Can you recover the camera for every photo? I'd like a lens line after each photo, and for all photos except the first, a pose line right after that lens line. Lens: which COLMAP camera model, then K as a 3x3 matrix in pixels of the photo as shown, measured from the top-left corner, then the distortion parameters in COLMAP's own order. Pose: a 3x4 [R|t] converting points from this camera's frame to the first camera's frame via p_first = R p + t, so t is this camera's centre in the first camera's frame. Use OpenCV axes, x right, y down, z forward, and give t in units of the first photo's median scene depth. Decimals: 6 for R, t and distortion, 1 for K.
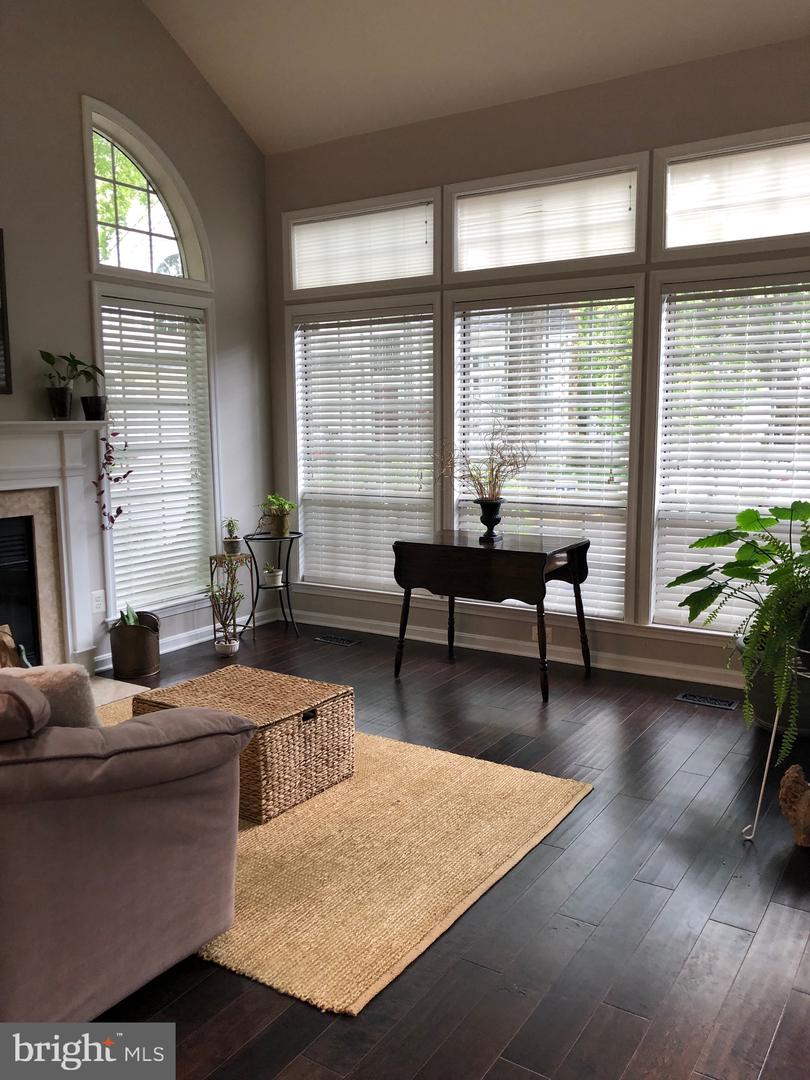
lens RADIAL K [[892.9, 0, 411.9], [0, 892.9, 543.8], [0, 0, 1]] dist [0.046173, -0.050770]
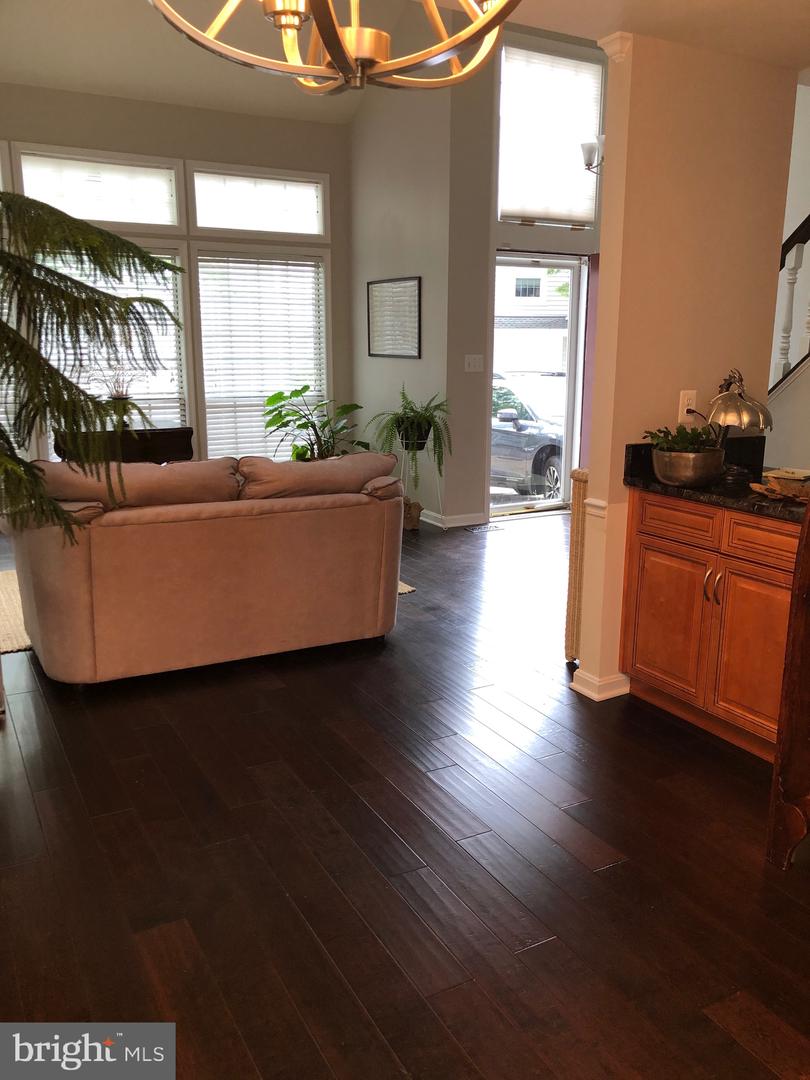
lens RADIAL K [[892.9, 0, 404.8], [0, 892.9, 539.9], [0, 0, 1]] dist [0.046173, -0.050770]
pose [[0.485441, -0.173118, 0.856958, -1.765295], [0.114164, 0.984358, 0.134185, 0.062106], [-0.866783, 0.032694, 0.497612, -0.103886]]
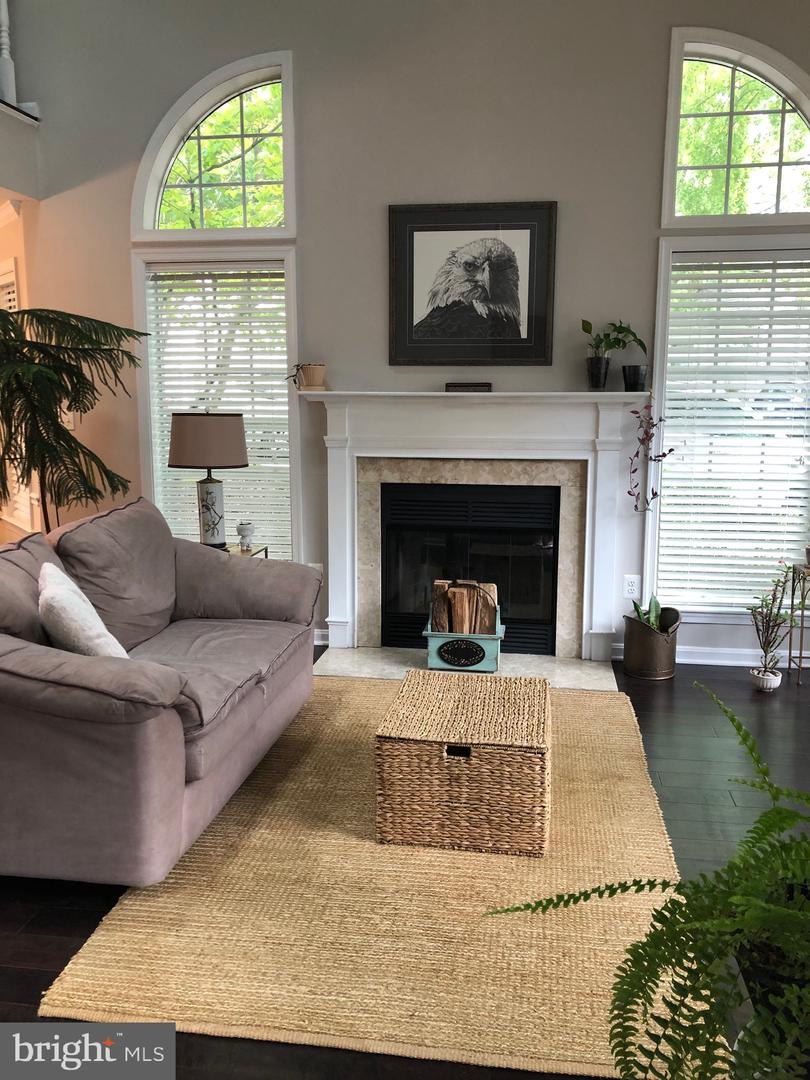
lens RADIAL K [[892.9, 0, 406.2], [0, 892.9, 533.3], [0, 0, 1]] dist [0.046173, -0.050770]
pose [[0.409373, 0.152073, -0.899604, 0.404785], [-0.131636, 0.985539, 0.106697, -0.062052], [0.902821, 0.074741, 0.423471, 0.413201]]
